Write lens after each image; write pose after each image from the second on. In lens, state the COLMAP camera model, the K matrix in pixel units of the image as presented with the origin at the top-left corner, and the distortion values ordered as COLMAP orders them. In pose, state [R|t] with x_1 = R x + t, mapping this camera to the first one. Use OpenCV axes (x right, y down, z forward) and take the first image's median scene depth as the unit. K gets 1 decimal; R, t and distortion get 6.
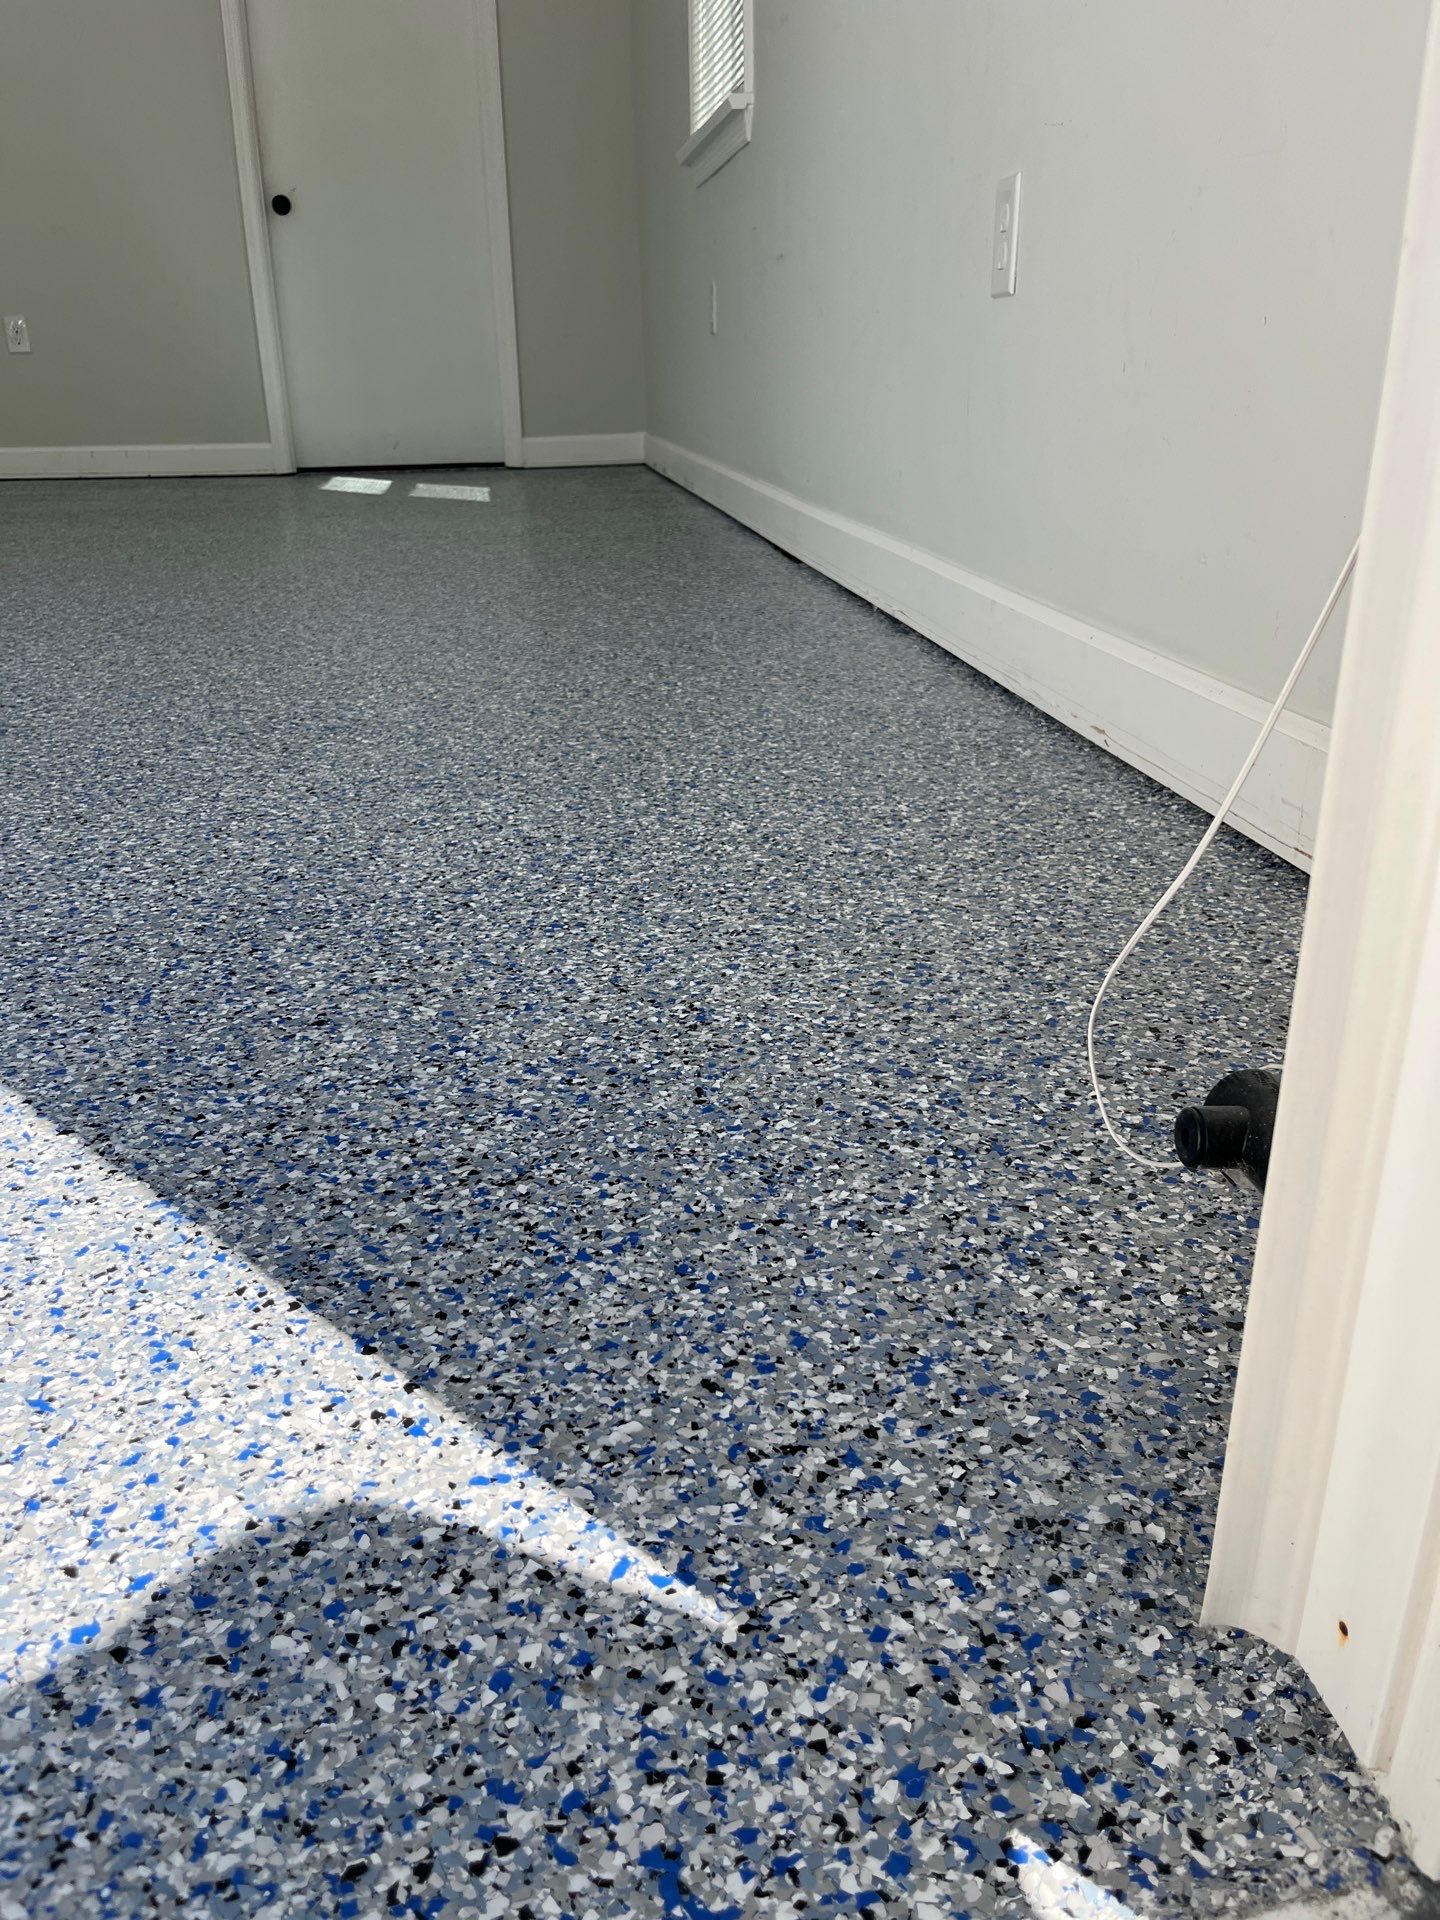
lens RADIAL K [[1472.7, 0, 707.6], [0, 1472.7, 966.9], [0, 0, 1]] dist [0.053119, -0.068441]
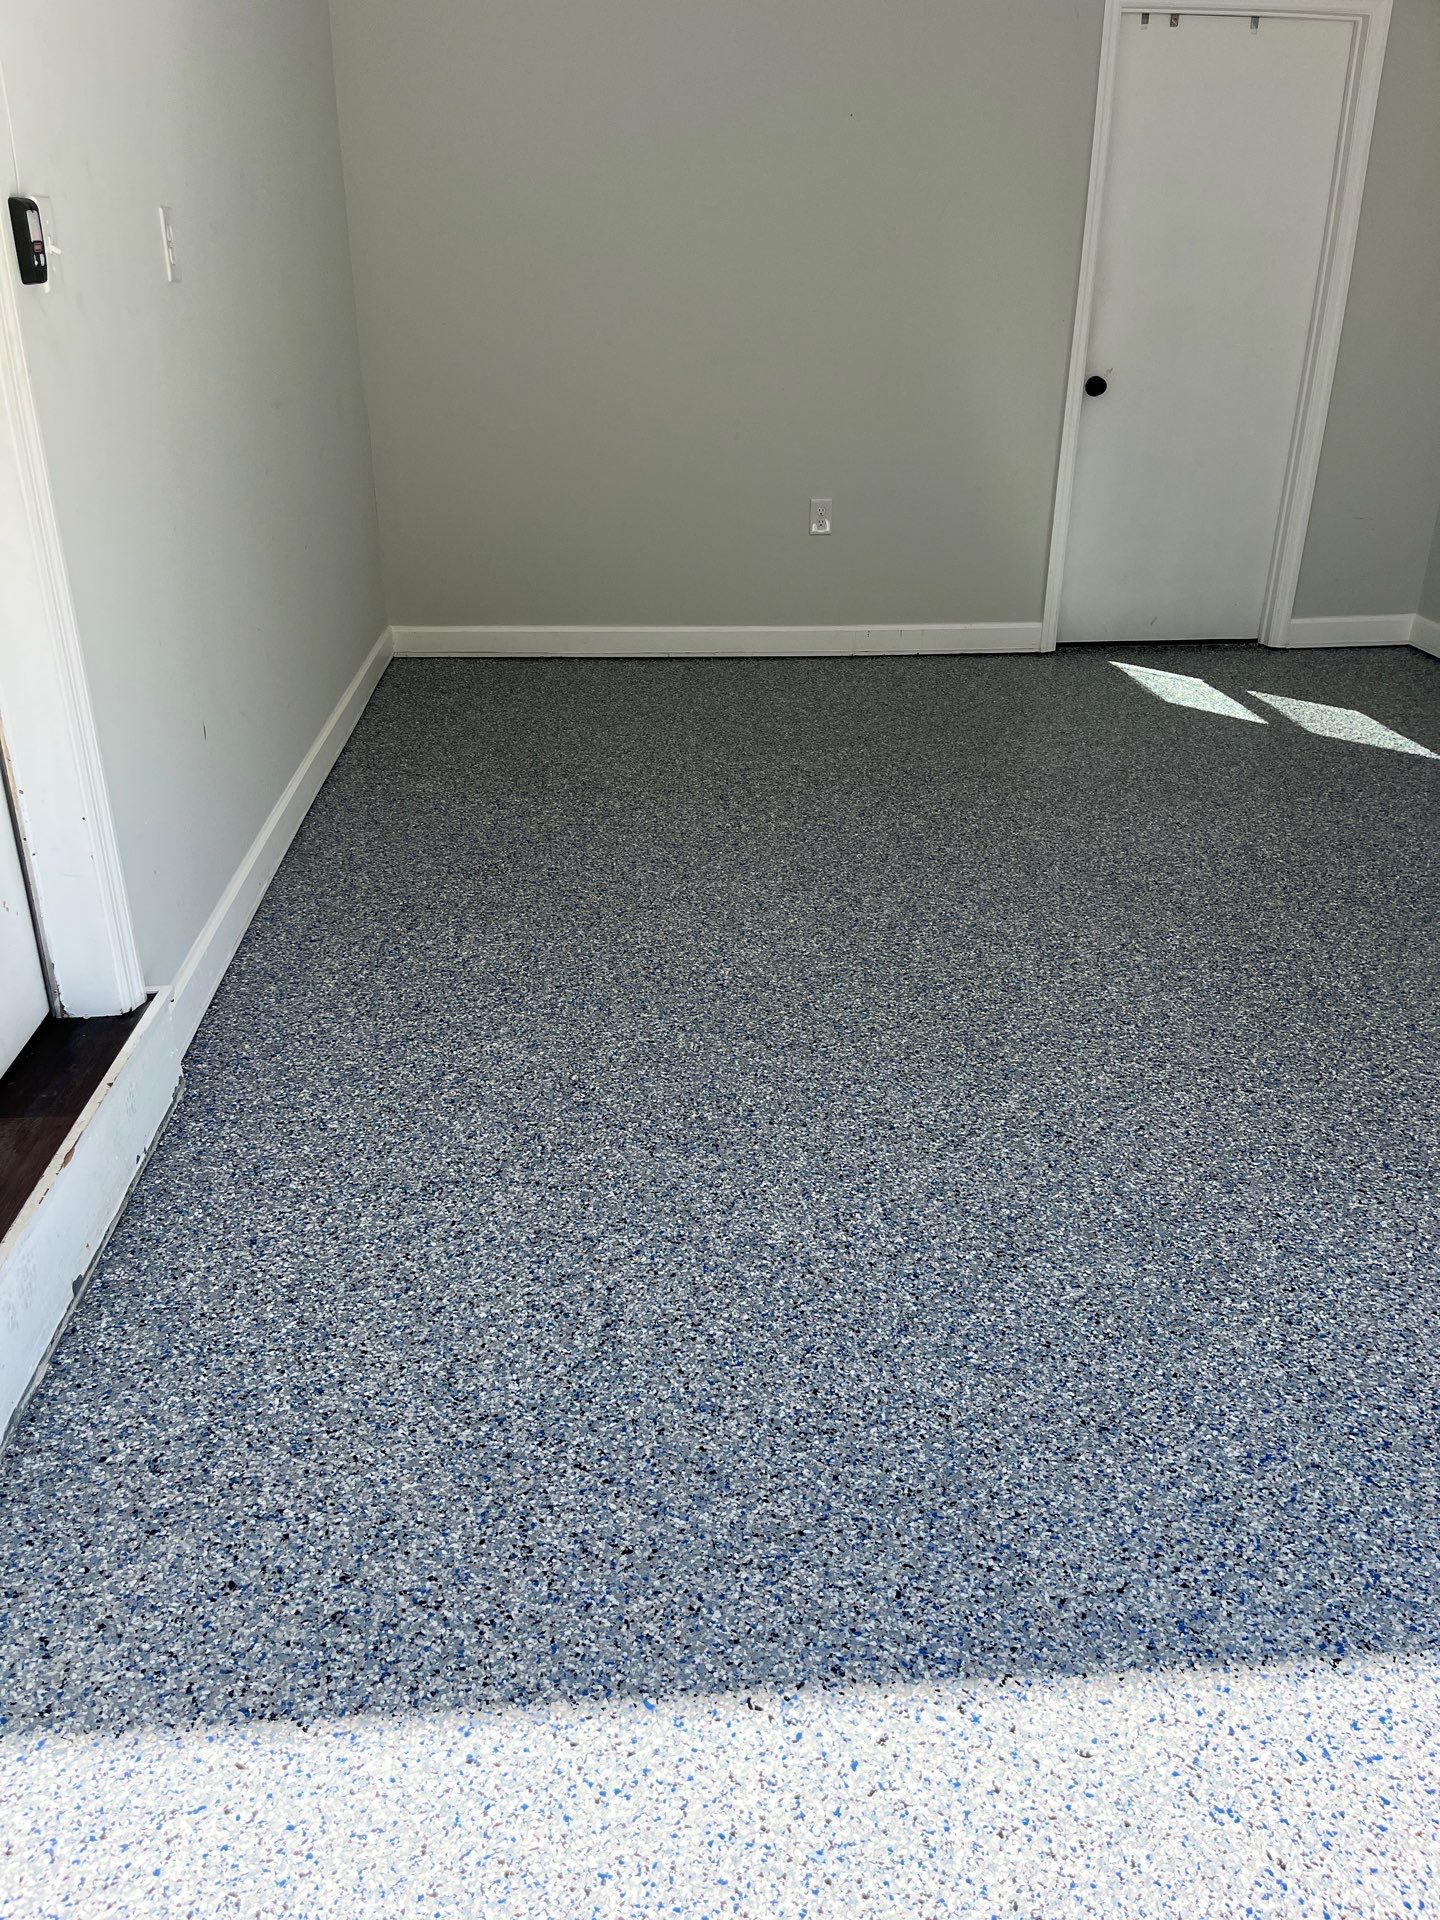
lens RADIAL K [[1472.7, 0, 708.0], [0, 1472.7, 972.1], [0, 0, 1]] dist [0.053119, -0.068441]
pose [[0.998310, 0.041821, -0.040340, -0.461489], [-0.040398, 0.998554, 0.035465, -0.146999], [0.041765, -0.033776, 0.998556, 0.008086]]
